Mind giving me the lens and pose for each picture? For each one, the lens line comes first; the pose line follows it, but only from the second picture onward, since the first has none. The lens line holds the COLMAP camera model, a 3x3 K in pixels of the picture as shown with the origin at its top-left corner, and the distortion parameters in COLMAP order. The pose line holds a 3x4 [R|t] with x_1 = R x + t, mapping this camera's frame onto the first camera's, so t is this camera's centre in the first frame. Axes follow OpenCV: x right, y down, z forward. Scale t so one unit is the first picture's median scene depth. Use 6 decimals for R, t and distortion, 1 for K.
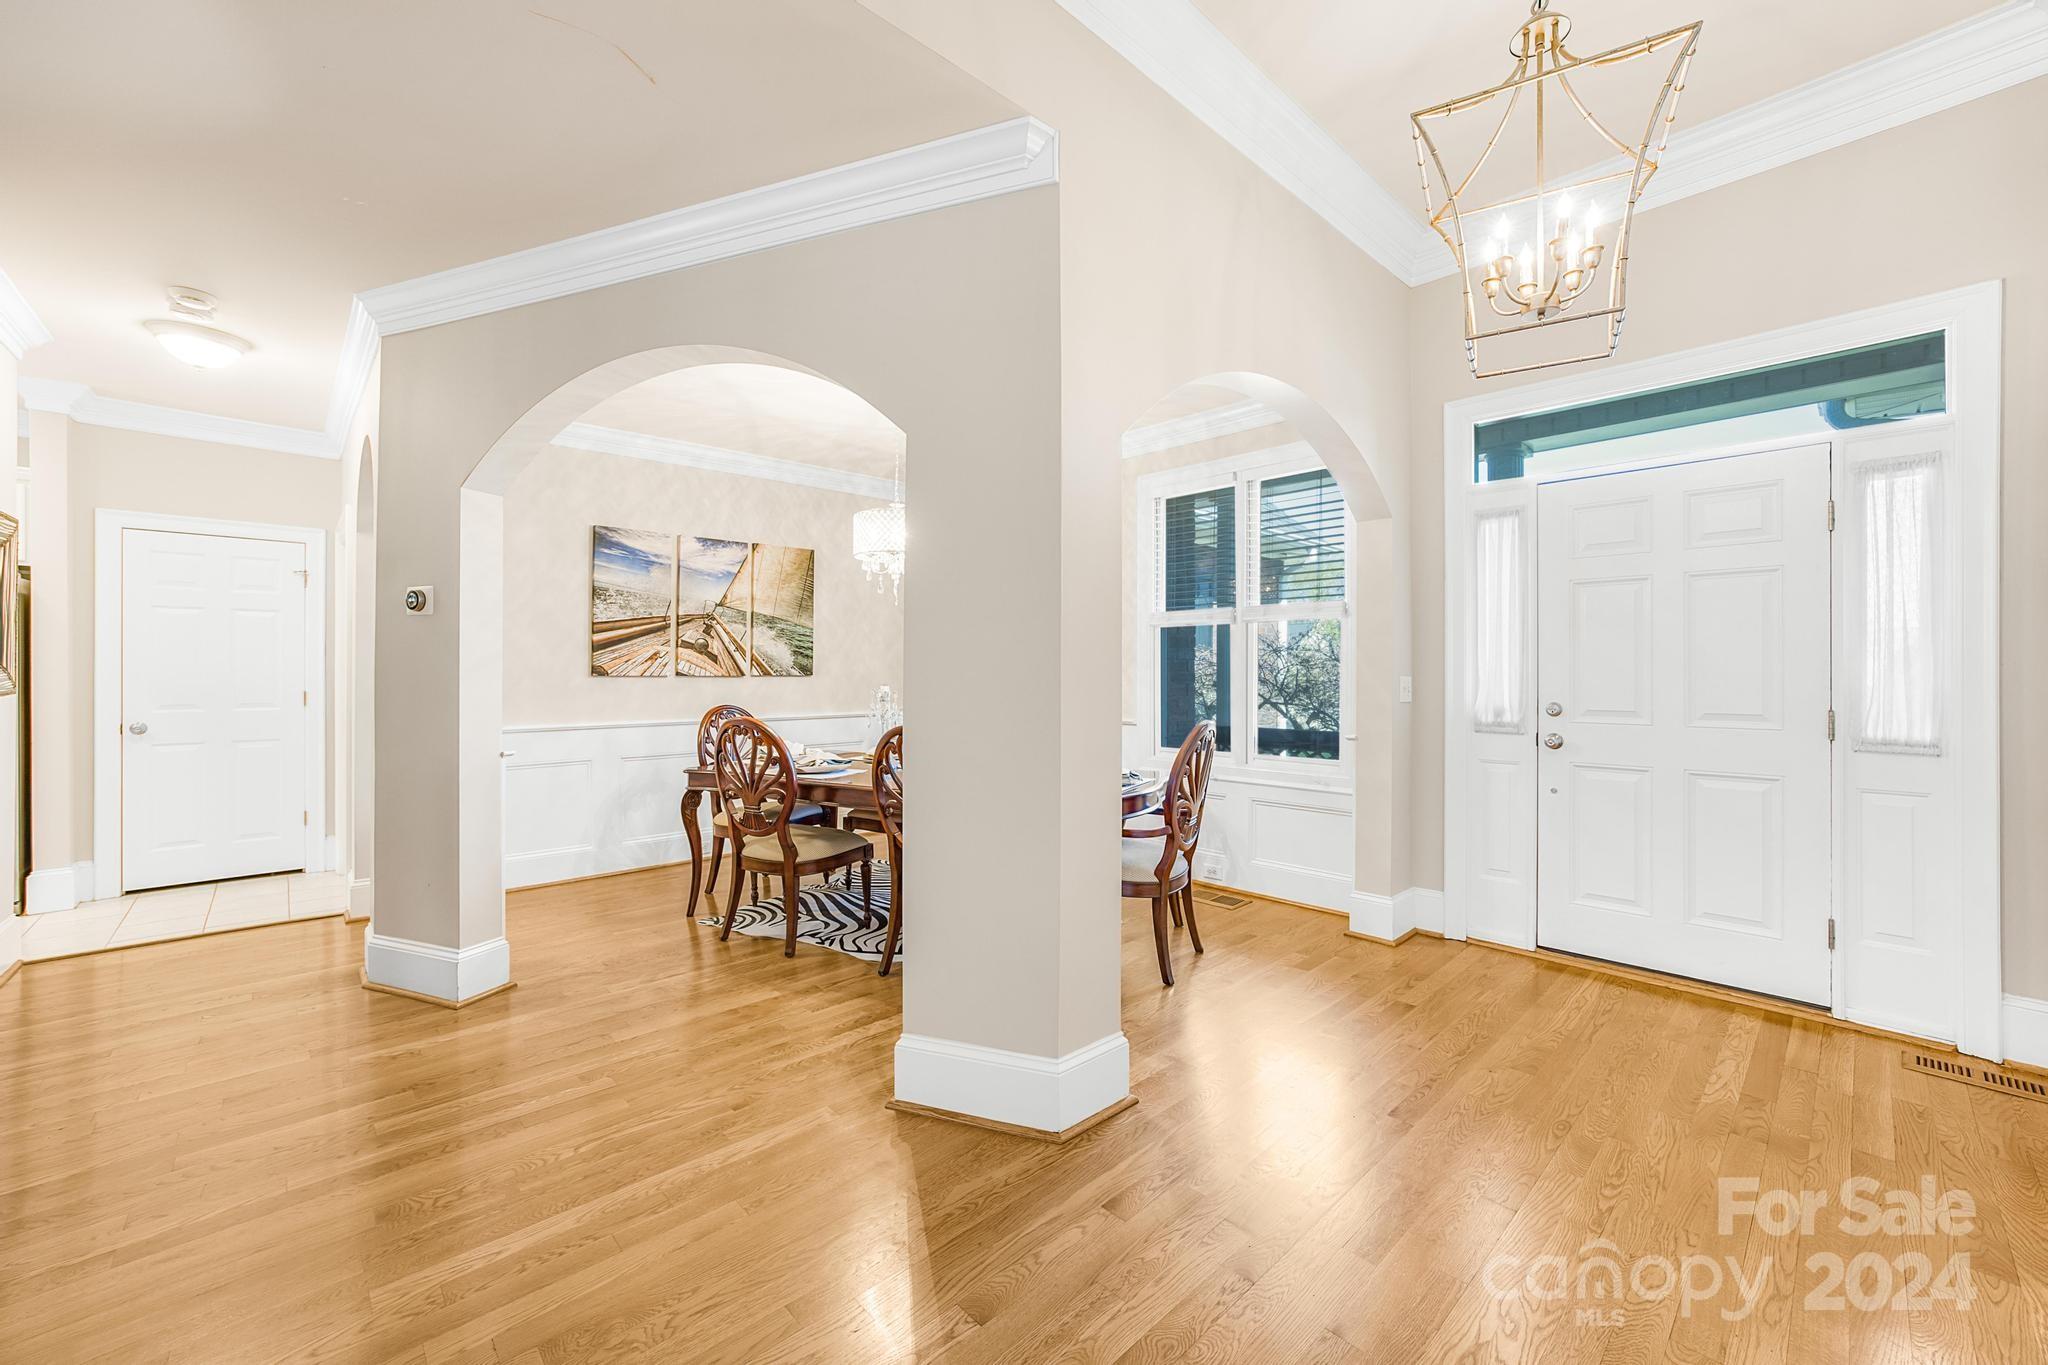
lens RADIAL K [[801.7, 0, 1014.4], [0, 801.7, 675.3], [0, 0, 1]] dist [-0.029448, 0.006863]
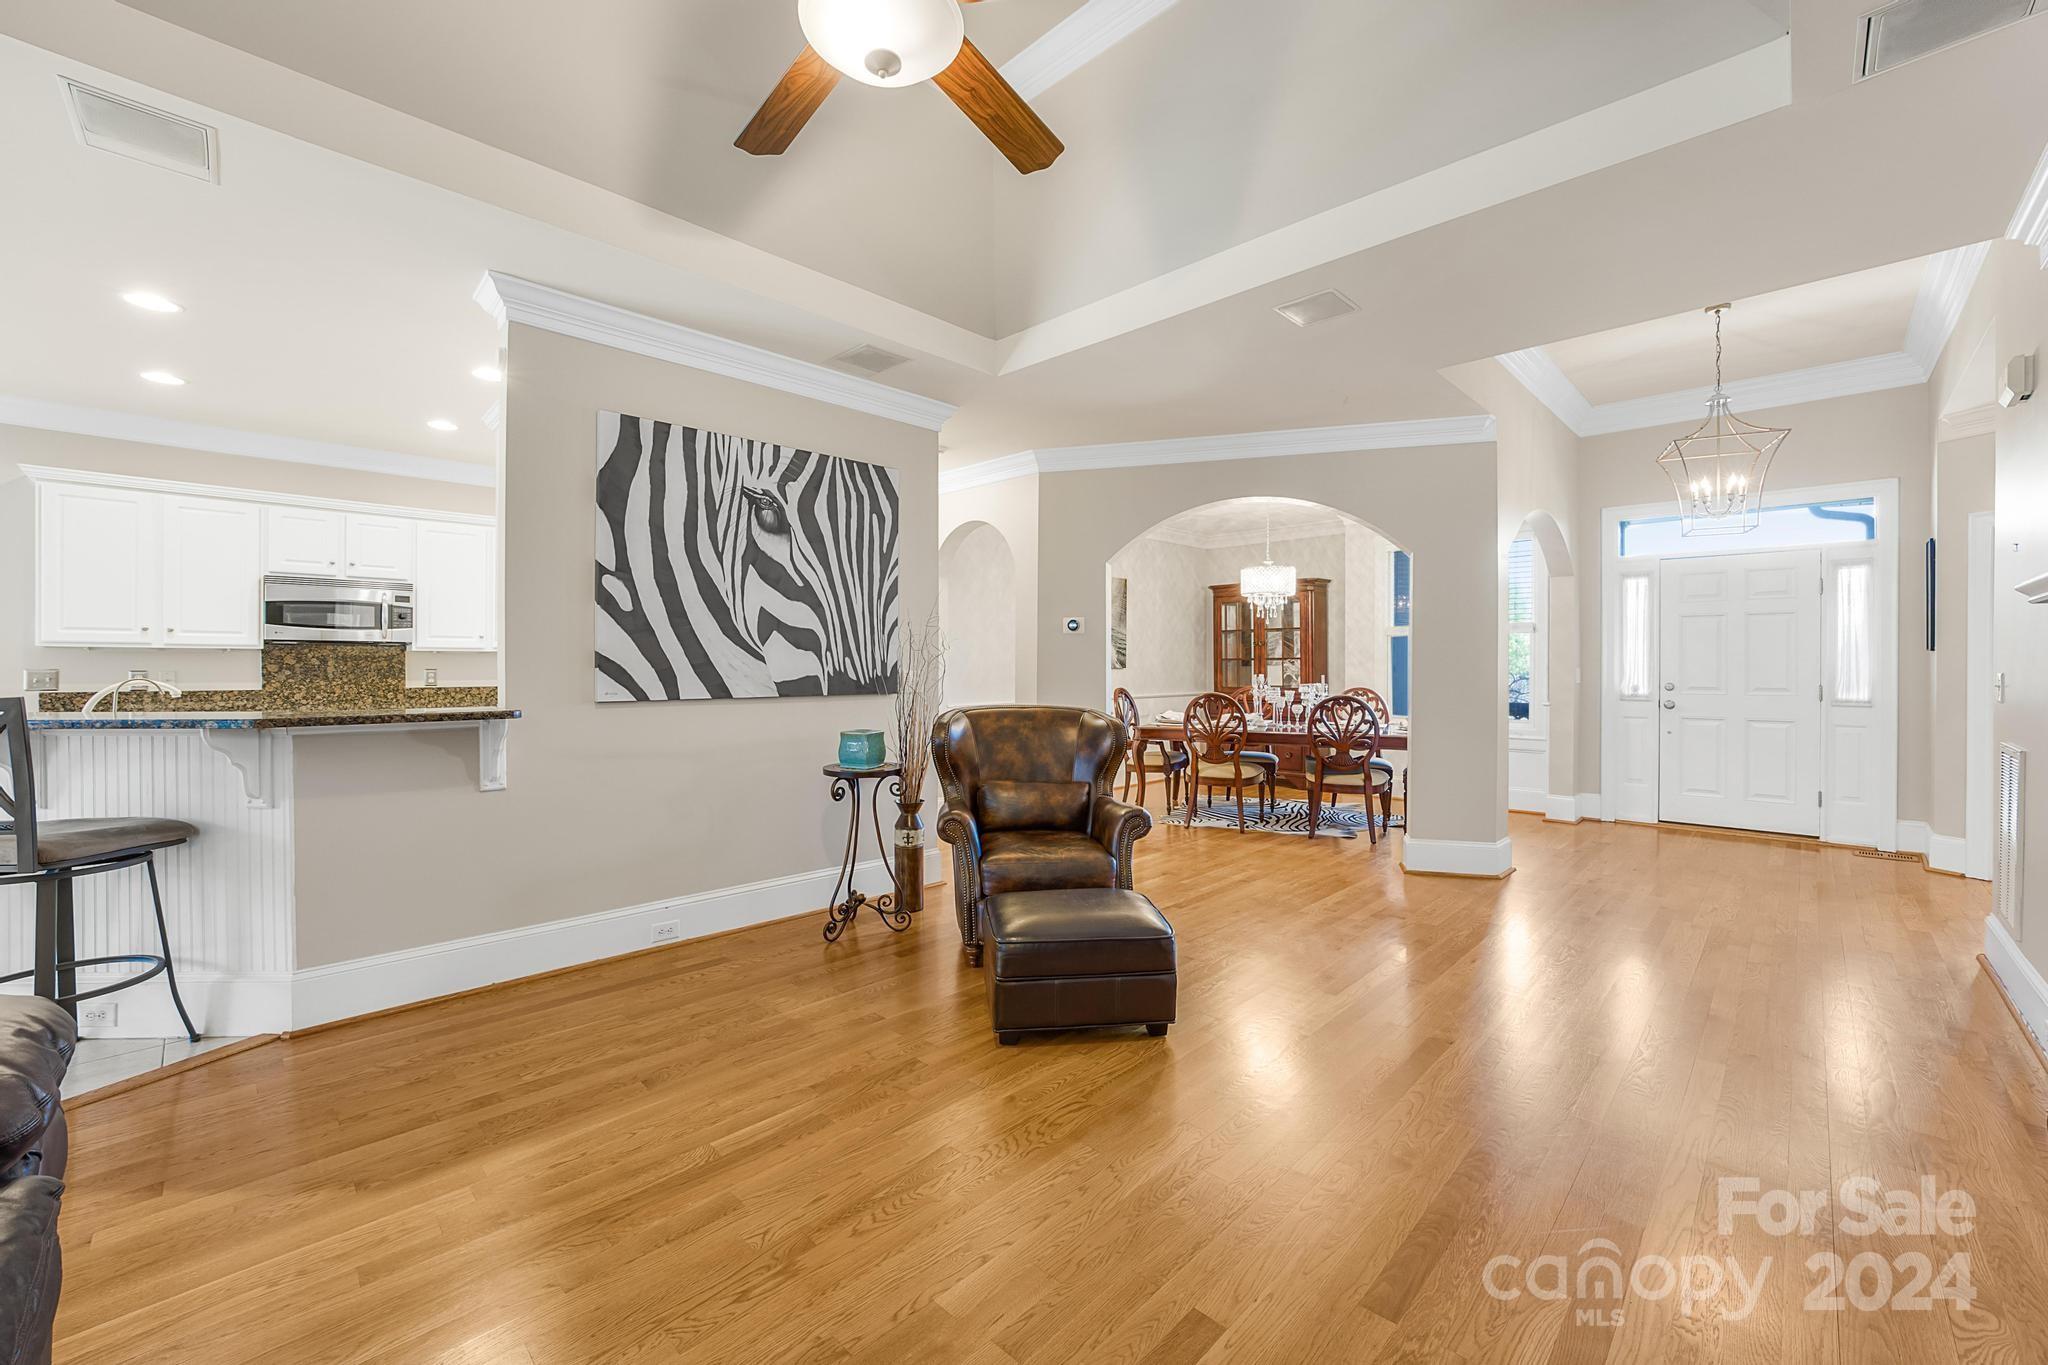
lens RADIAL K [[820.0, 0, 1019.0], [0, 820.0, 673.6], [0, 0, 1]] dist [-0.030934, 0.005552]
pose [[0.999112, -0.000485, 0.042120, -0.835574], [0.000259, 0.999986, 0.005365, 0.002767], [-0.042122, -0.005349, 0.999098, -0.731622]]
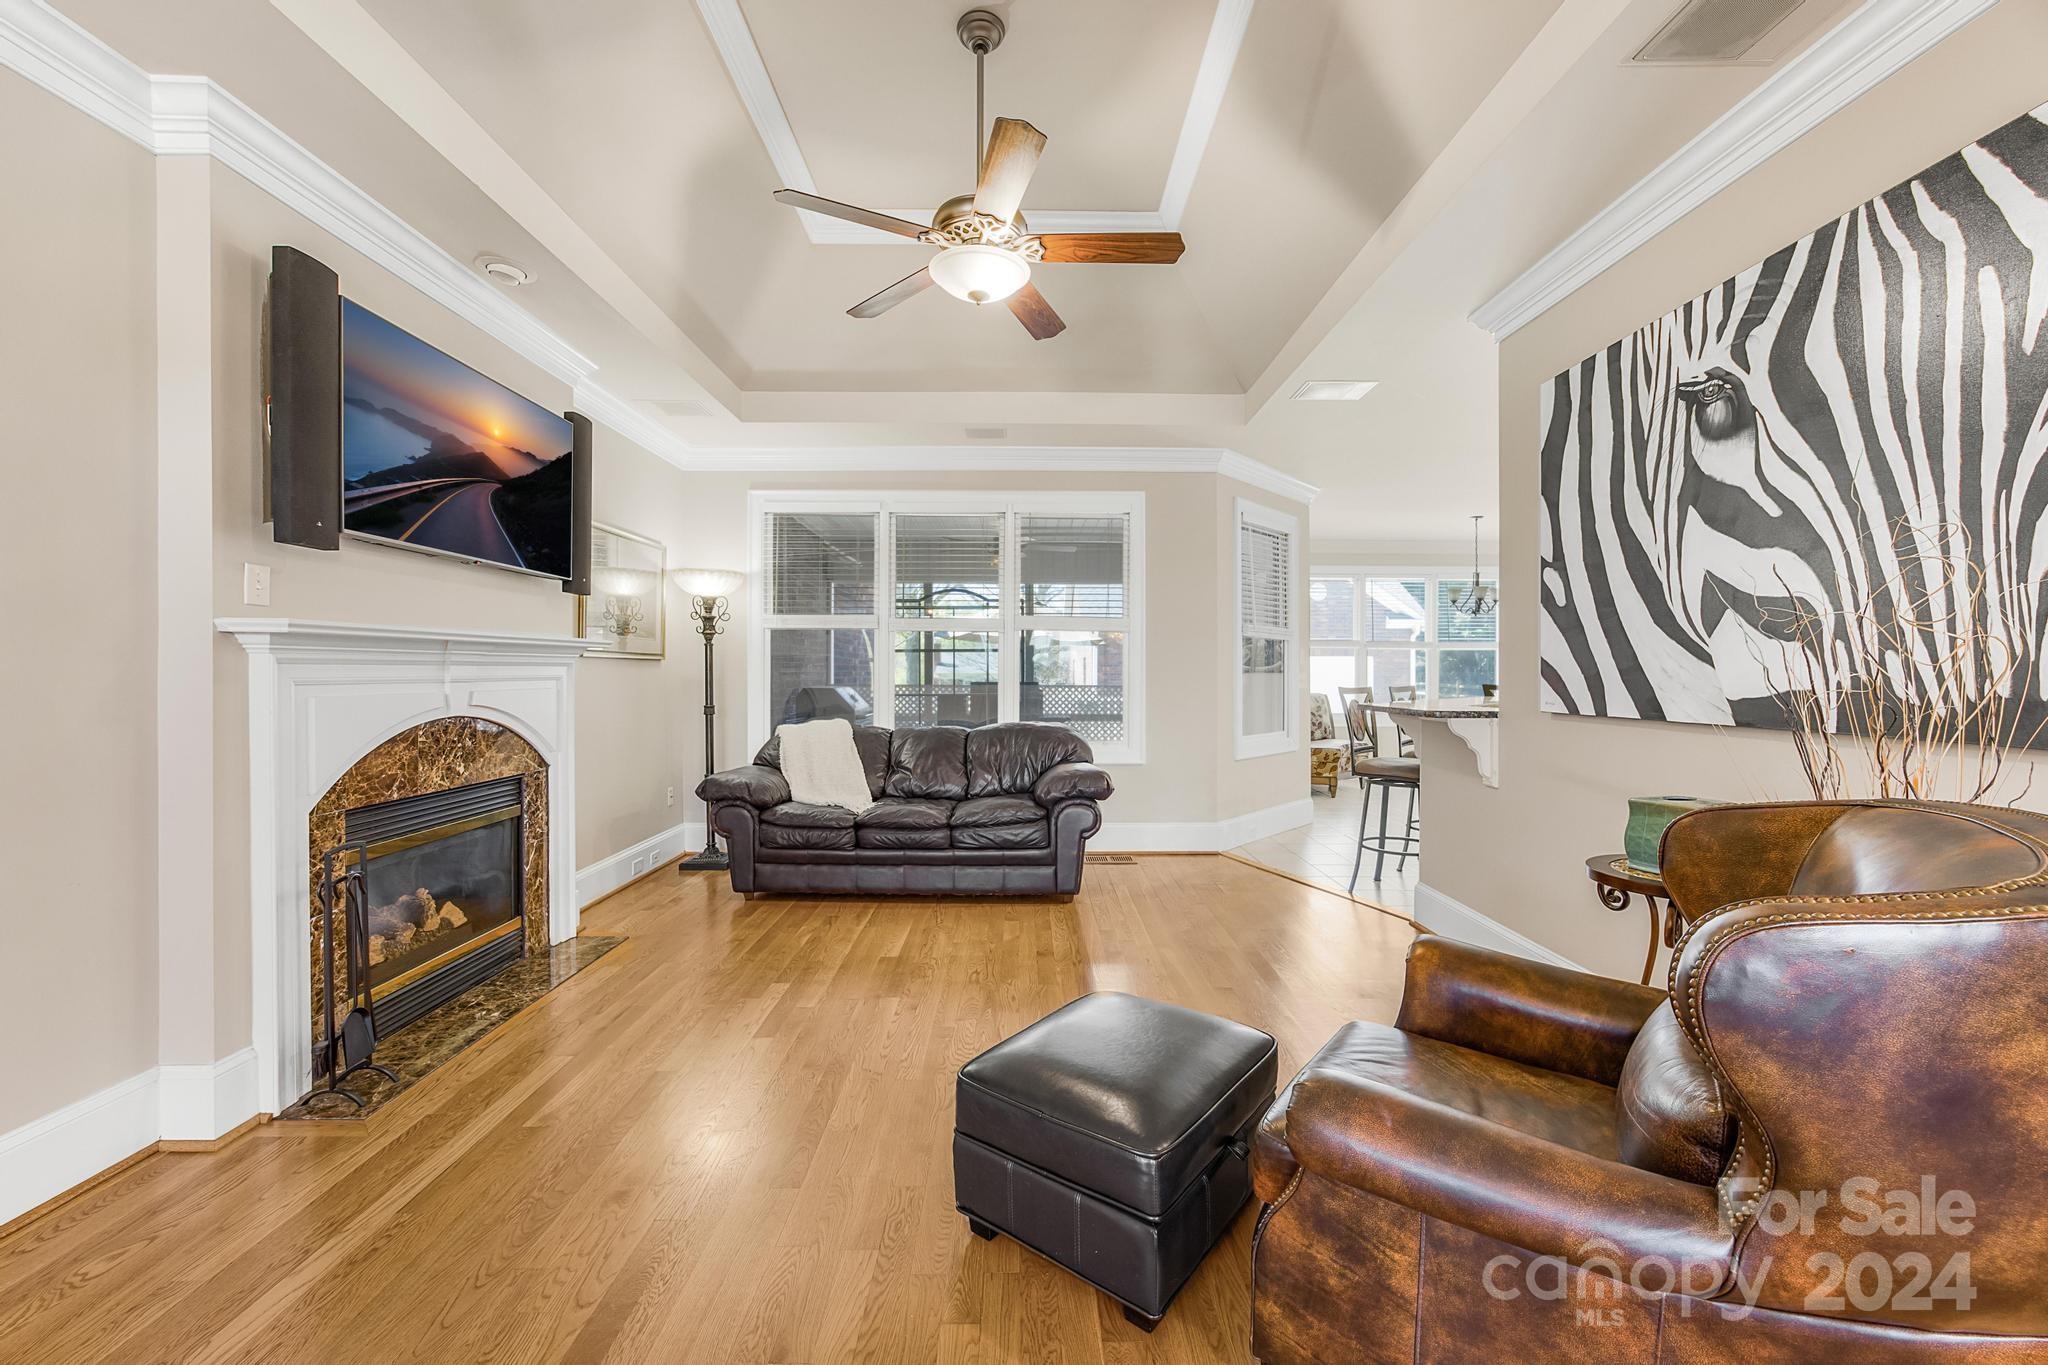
lens RADIAL K [[801.7, 0, 1016.8], [0, 801.7, 676.7], [0, 0, 1]] dist [-0.029448, 0.006863]
pose [[-0.676560, 0.002191, -0.736385, -0.296884], [-0.005207, 0.999956, 0.007759, 0.000436], [0.736369, 0.009083, -0.676519, 0.420716]]
